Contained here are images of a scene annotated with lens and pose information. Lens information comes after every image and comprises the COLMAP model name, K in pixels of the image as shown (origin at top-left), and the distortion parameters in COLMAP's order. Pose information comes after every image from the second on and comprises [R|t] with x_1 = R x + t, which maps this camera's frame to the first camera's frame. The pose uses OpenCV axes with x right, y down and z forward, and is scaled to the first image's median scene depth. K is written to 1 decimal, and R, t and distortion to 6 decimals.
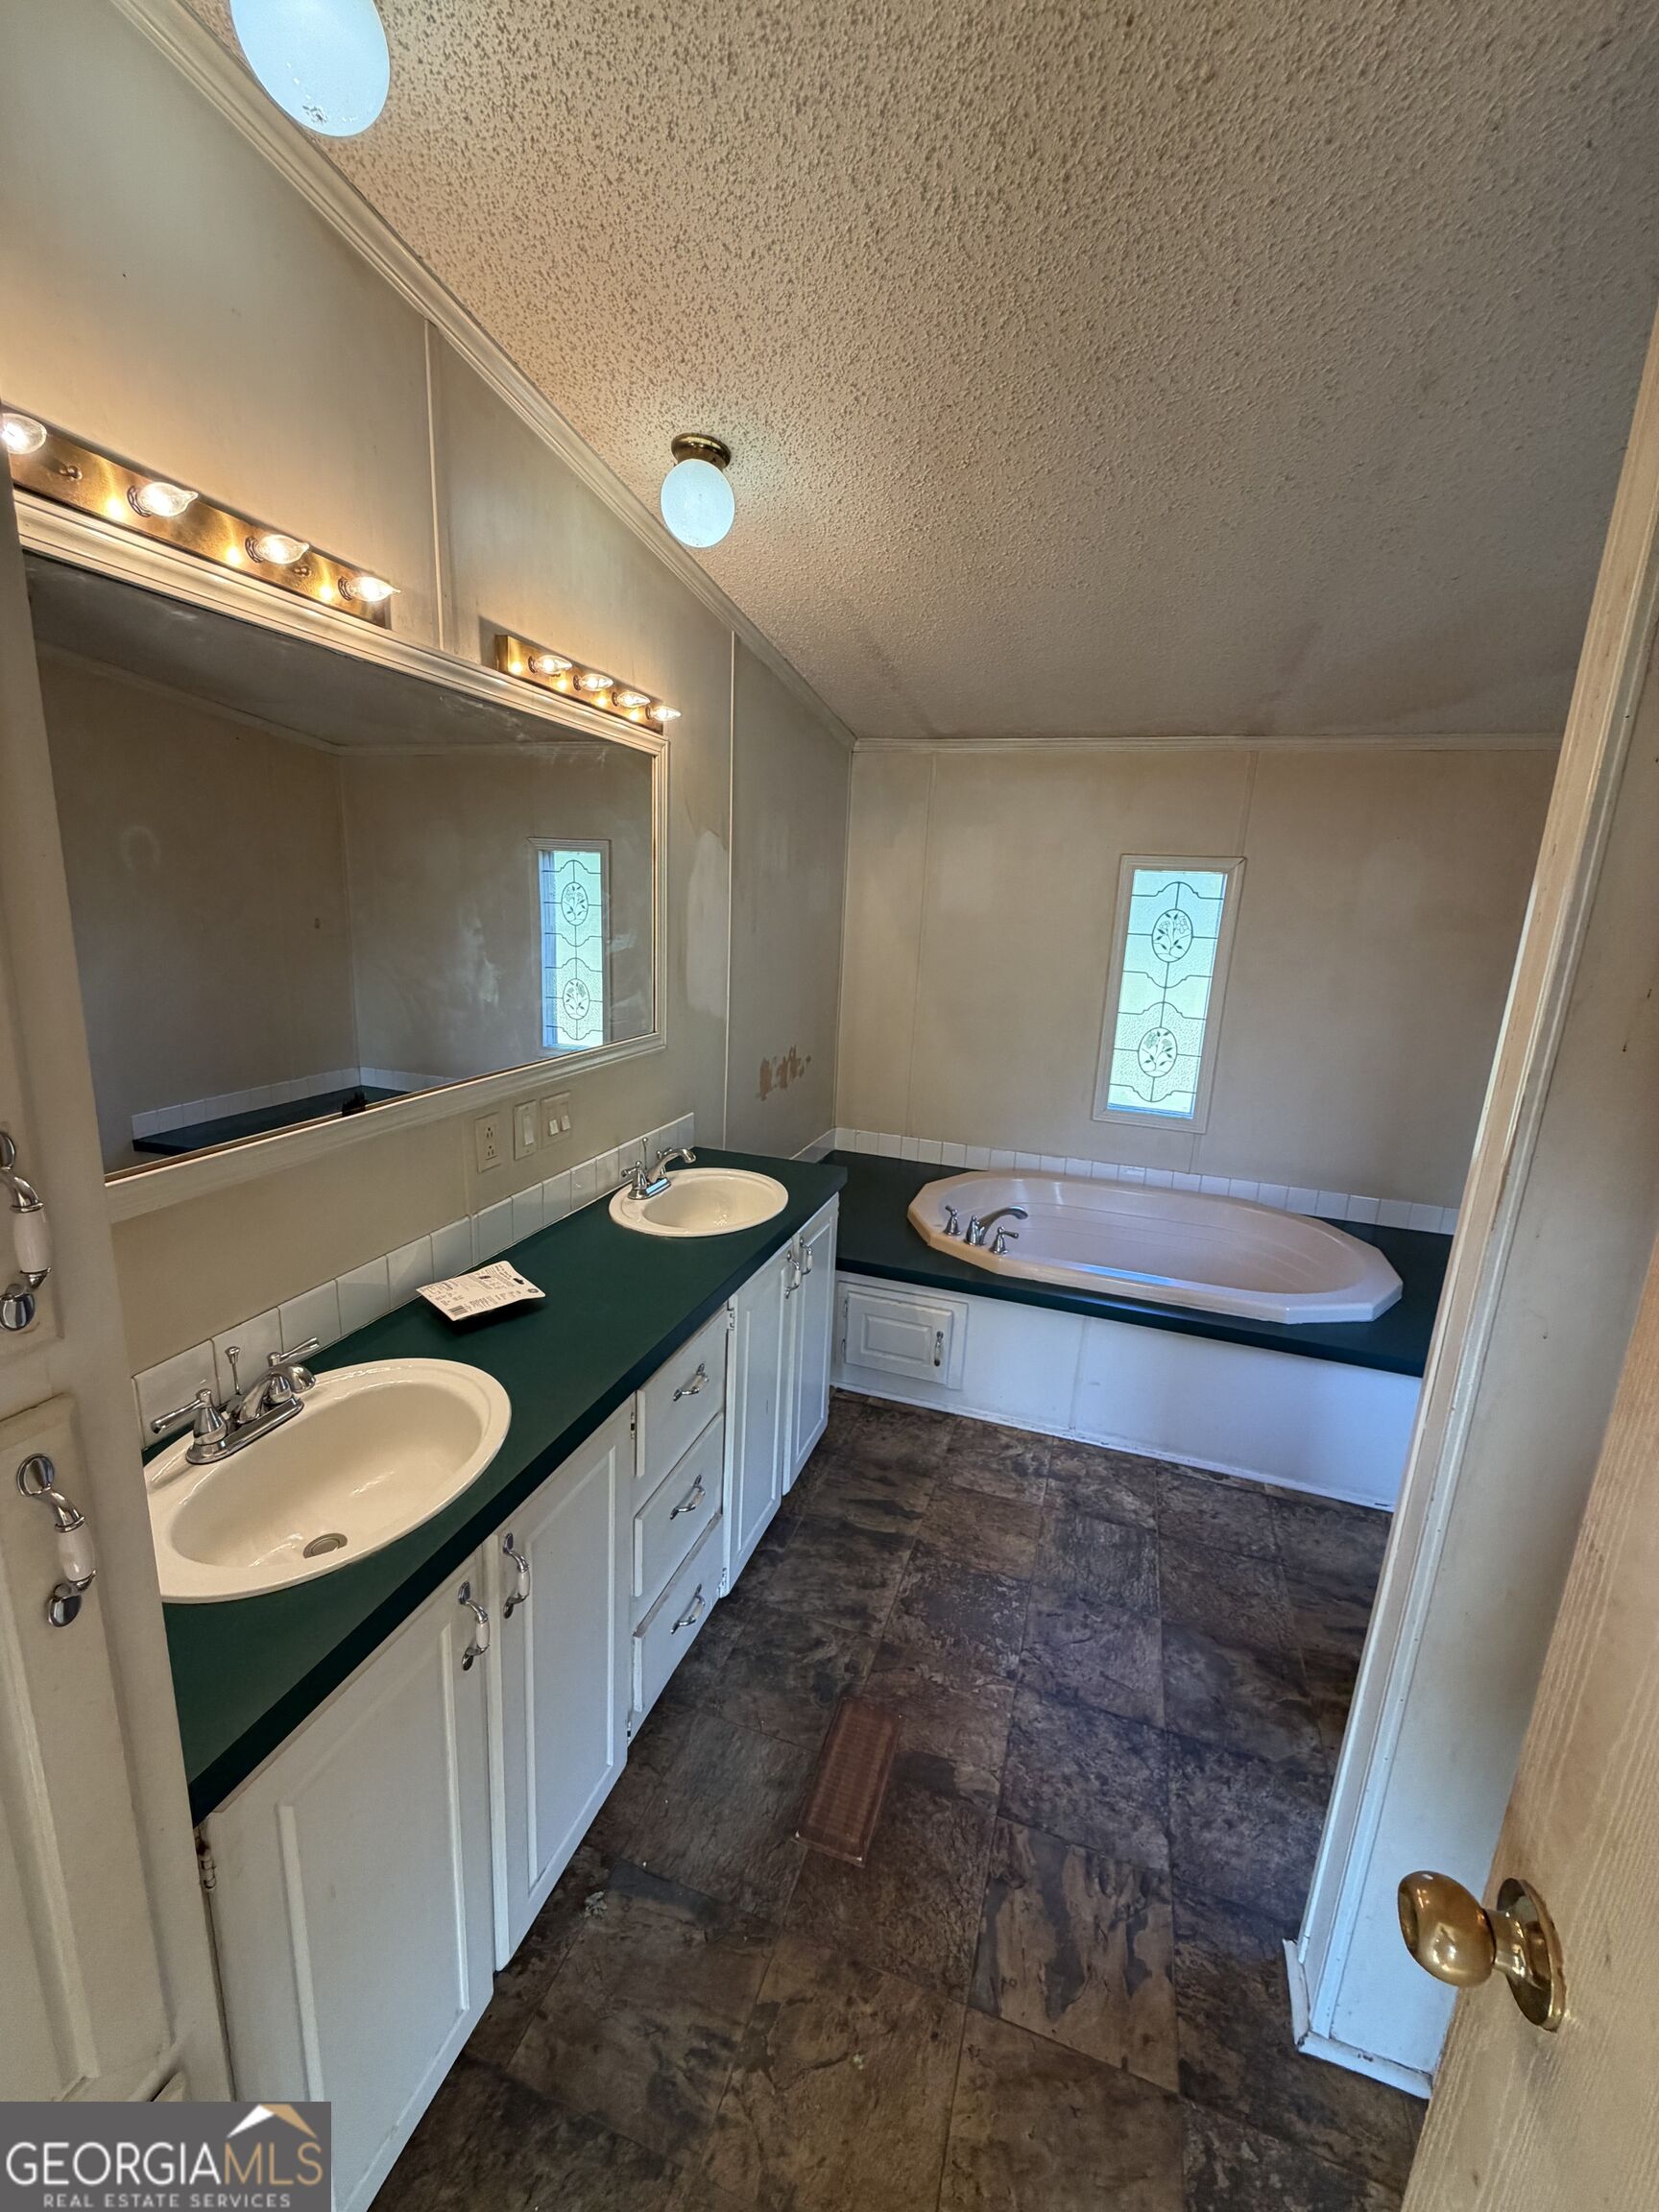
lens RADIAL K [[880.5, 0, 828.8], [0, 880.5, 1100.4], [0, 0, 1]] dist [-0.001314, 0.000161]
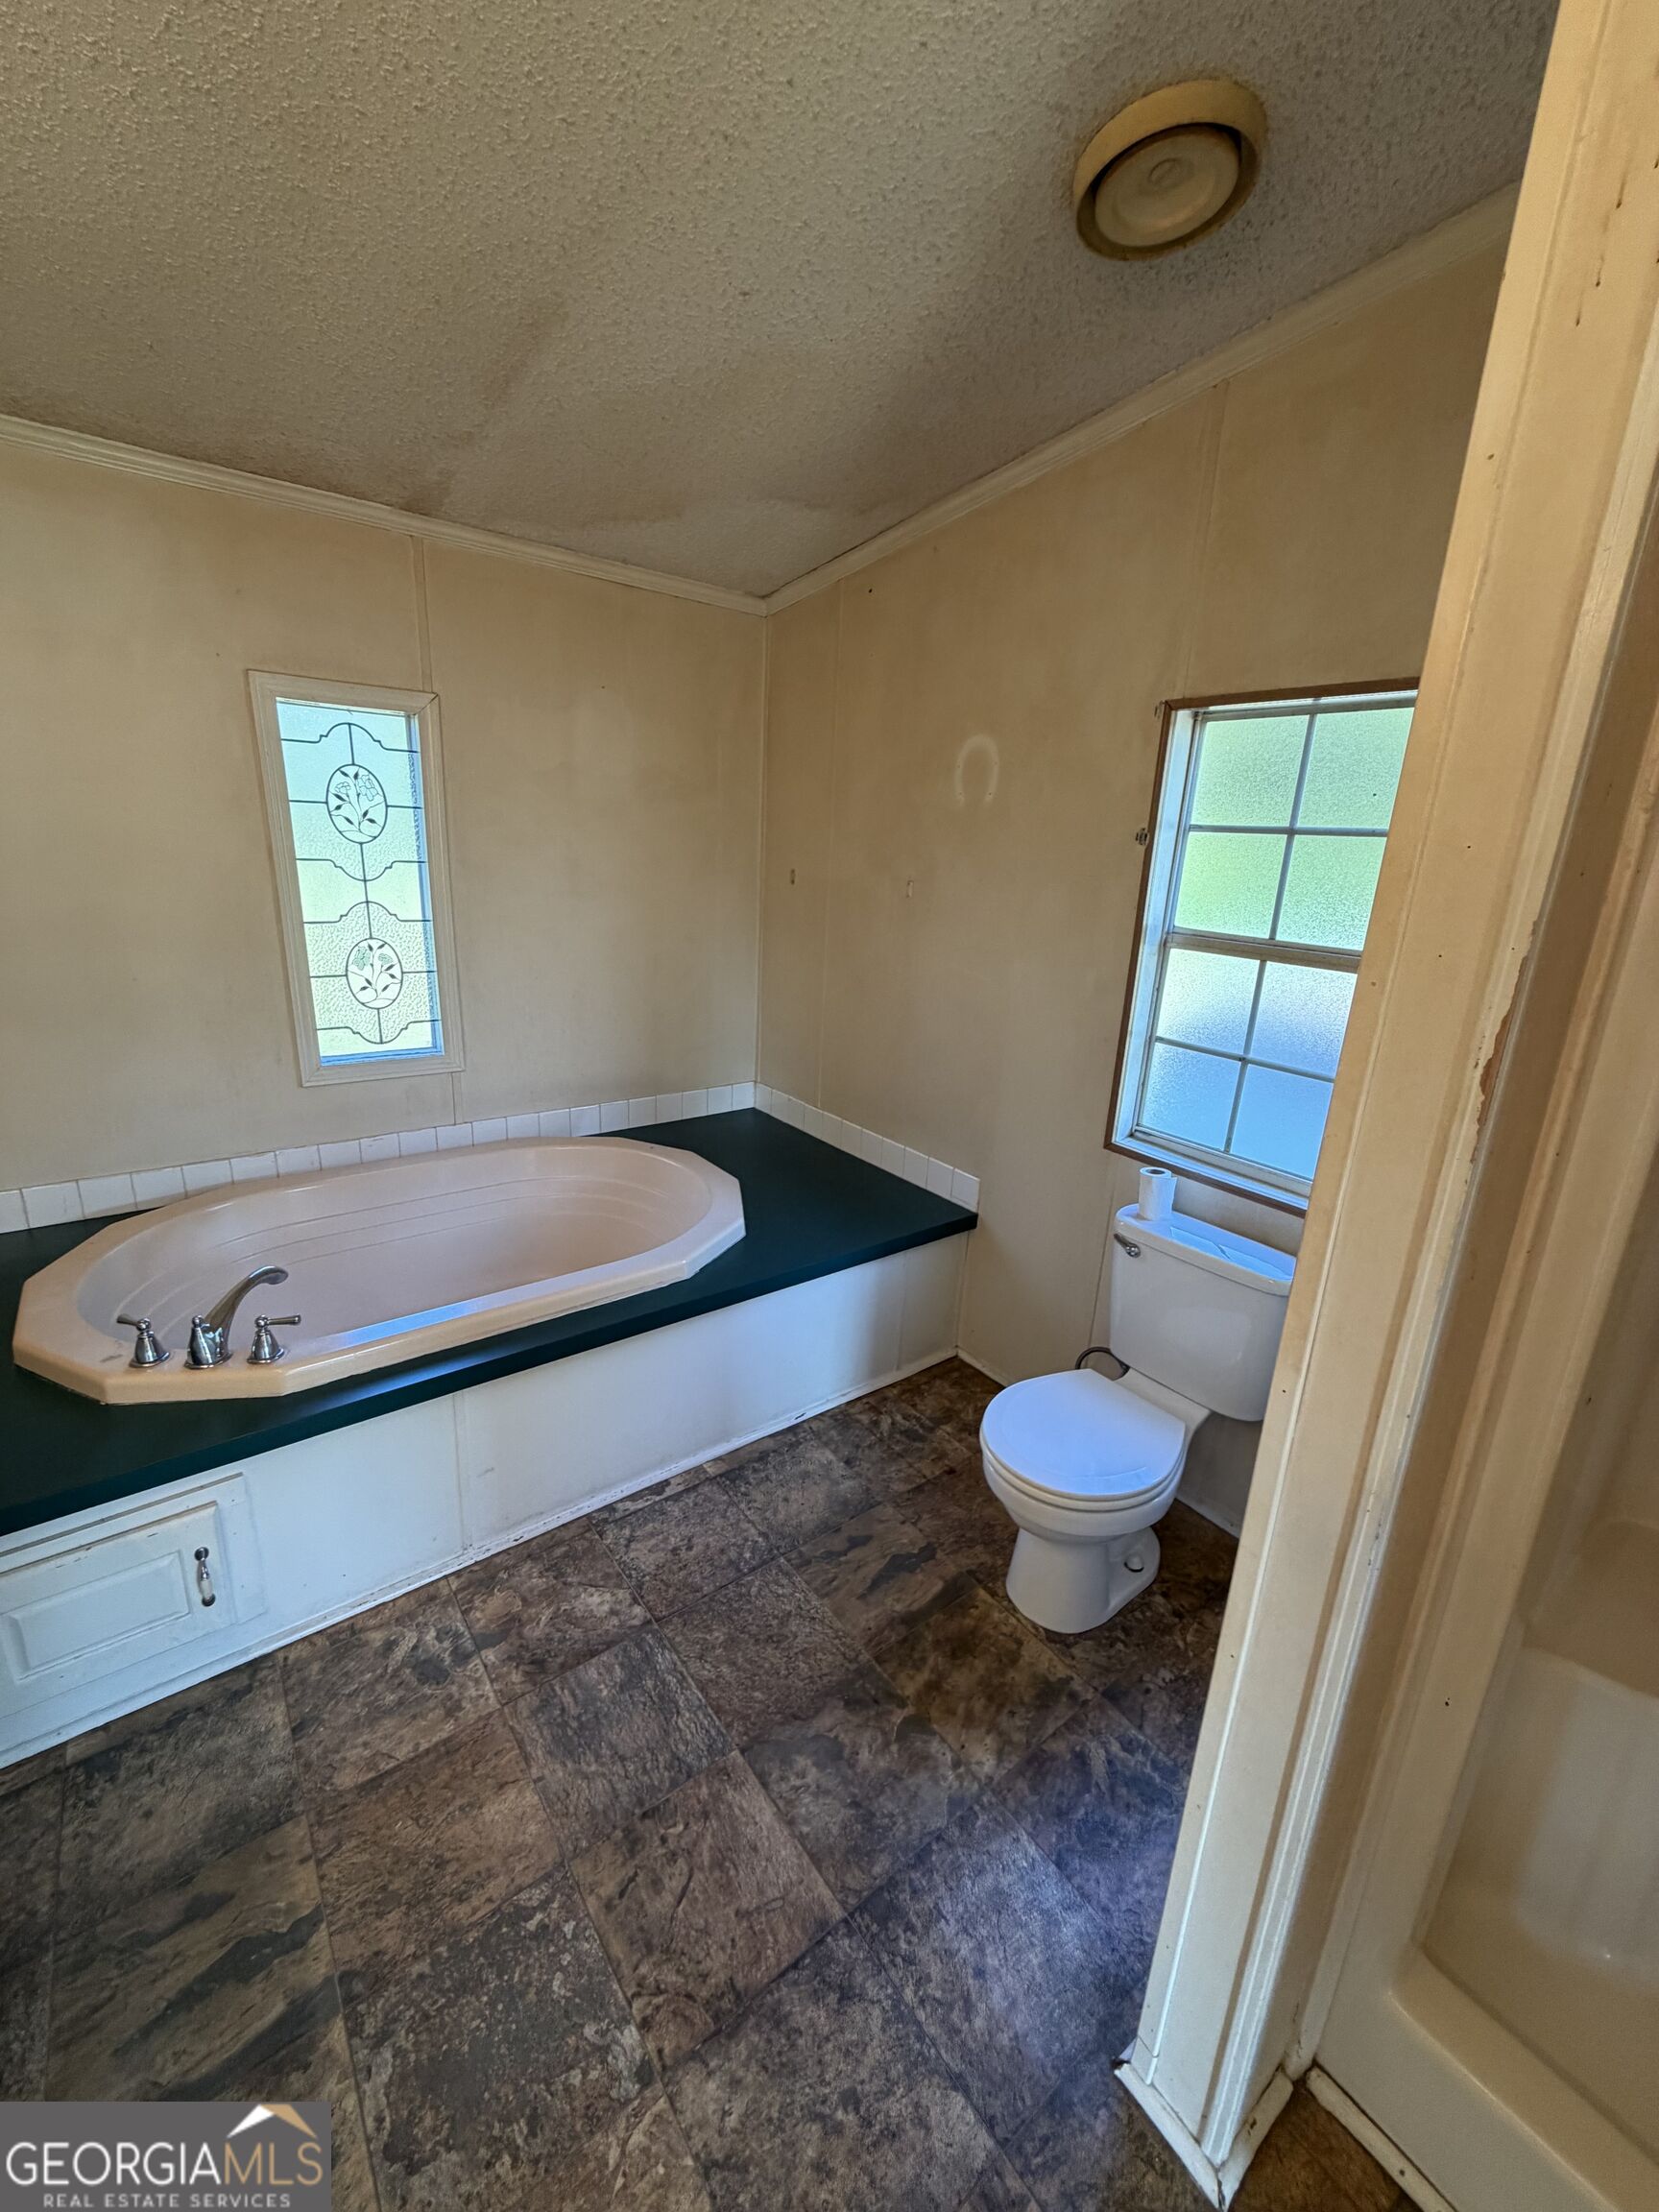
lens RADIAL K [[880.5, 0, 828.8], [0, 880.5, 1100.4], [0, 0, 1]] dist [-0.001314, 0.000161]
pose [[0.557802, -0.252164, 0.790740, -0.015510], [0.166102, 0.967371, 0.191320, -0.042557], [-0.813183, 0.024625, 0.581487, 0.402885]]
